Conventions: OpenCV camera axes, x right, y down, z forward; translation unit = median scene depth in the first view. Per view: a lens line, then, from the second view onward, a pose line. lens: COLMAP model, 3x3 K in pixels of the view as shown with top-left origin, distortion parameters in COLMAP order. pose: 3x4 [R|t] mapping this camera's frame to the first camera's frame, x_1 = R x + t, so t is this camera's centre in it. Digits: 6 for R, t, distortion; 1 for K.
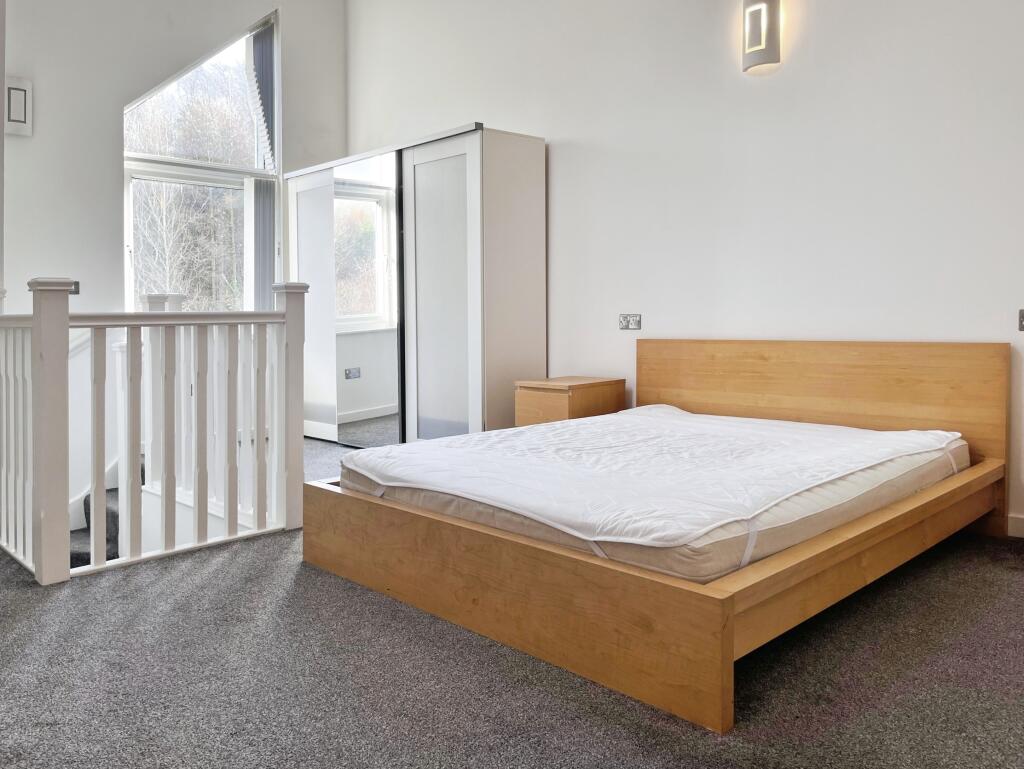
lens RADIAL K [[775.5, 0, 512.0], [0, 775.5, 384.5], [0, 0, 1]] dist [-0.145752, -0.001127]
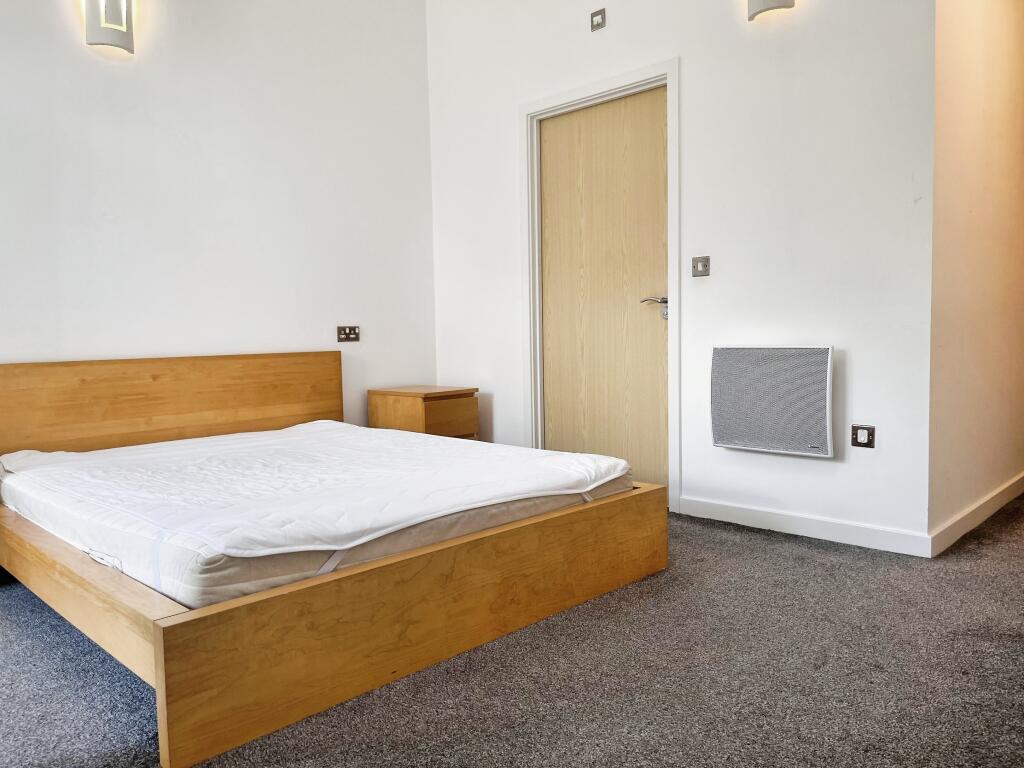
lens RADIAL K [[778.2, 0, 512.0], [0, 778.2, 384.0], [0, 0, 1]] dist [0.000253, 0.001002]
pose [[-0.036007, -0.054335, 0.997873, -0.965742], [0.102654, 0.993038, 0.057776, -0.055828], [-0.994065, 0.104516, -0.030179, 0.911831]]
